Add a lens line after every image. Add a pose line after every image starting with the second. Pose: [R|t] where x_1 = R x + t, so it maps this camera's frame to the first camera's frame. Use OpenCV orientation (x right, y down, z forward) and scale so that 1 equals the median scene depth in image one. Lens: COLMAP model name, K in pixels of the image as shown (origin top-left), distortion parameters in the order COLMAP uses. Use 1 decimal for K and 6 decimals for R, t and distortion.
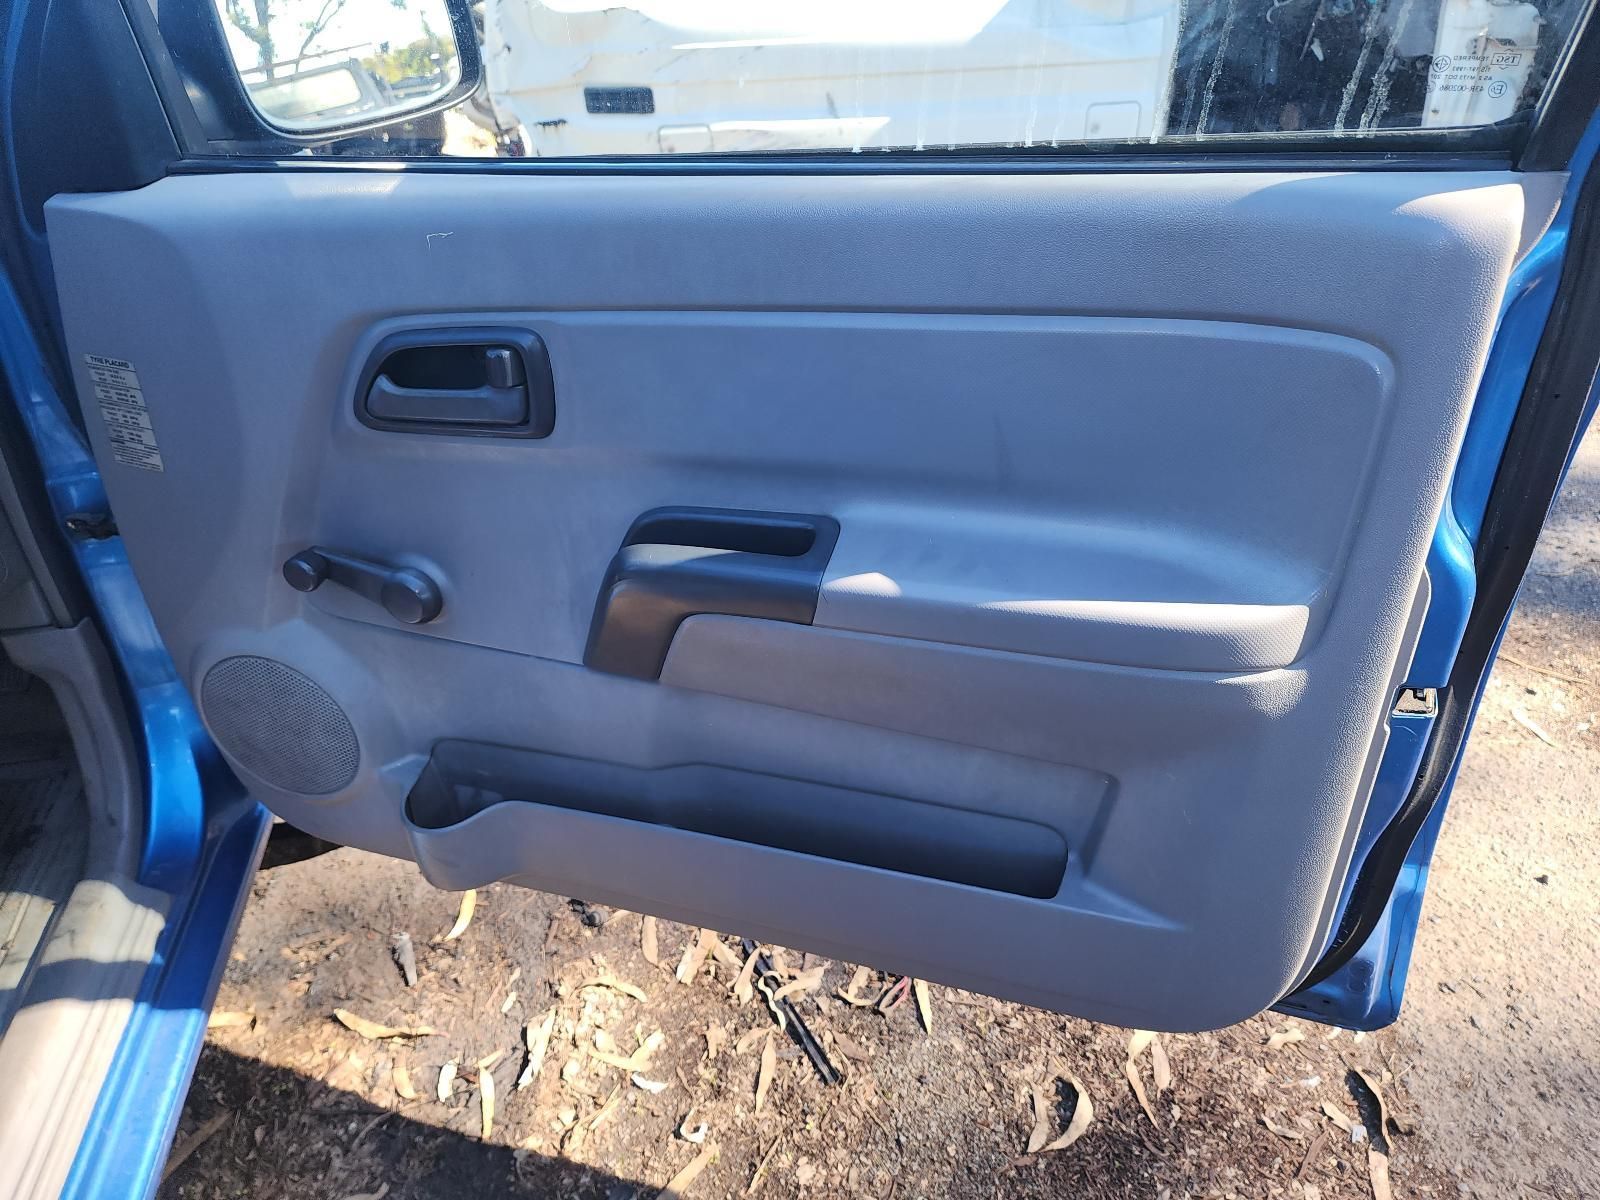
lens RADIAL K [[1104.8, 0, 812.0], [0, 1104.8, 590.4], [0, 0, 1]] dist [0.058150, -0.068223]
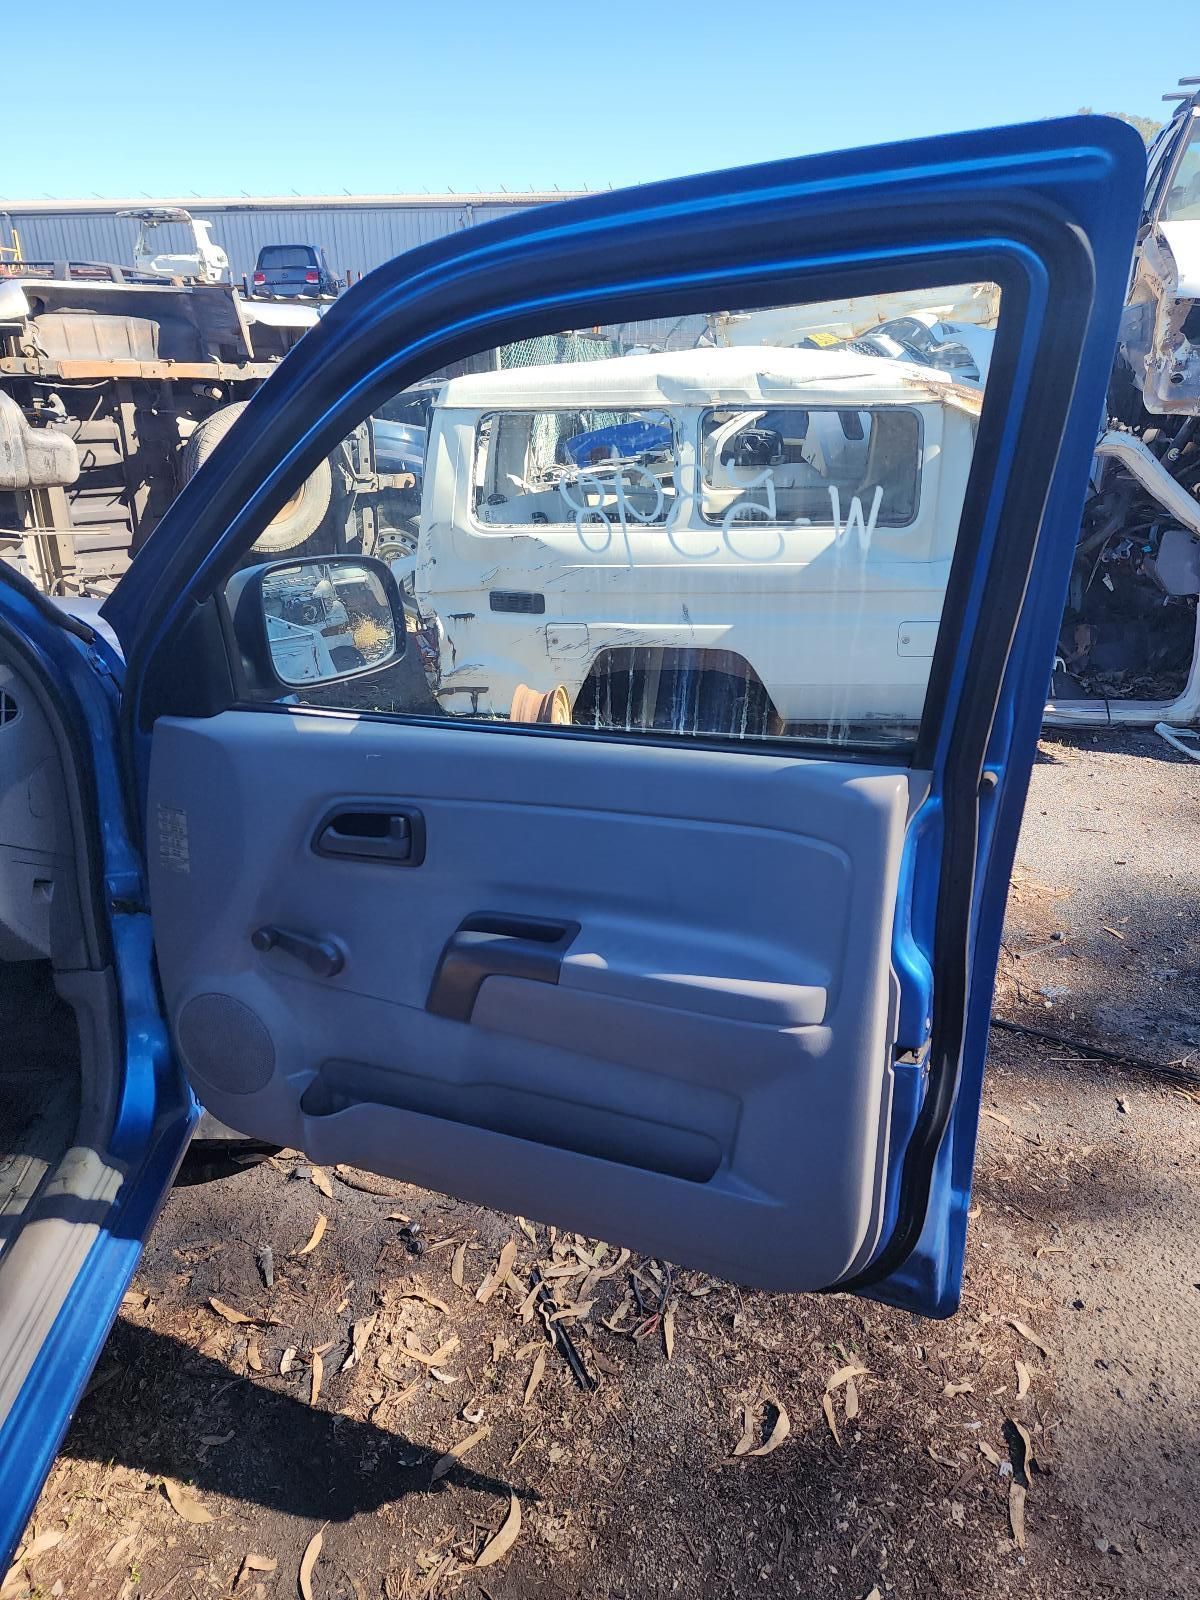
lens RADIAL K [[1122.5, 0, 638.4], [0, 1122.5, 776.4], [0, 0, 1]] dist [0.101431, -0.105299]
pose [[0.996474, 0.058956, -0.059705, 0.115861], [-0.070810, 0.972606, -0.221414, 0.052331], [0.045015, 0.224861, 0.973350, -0.423608]]
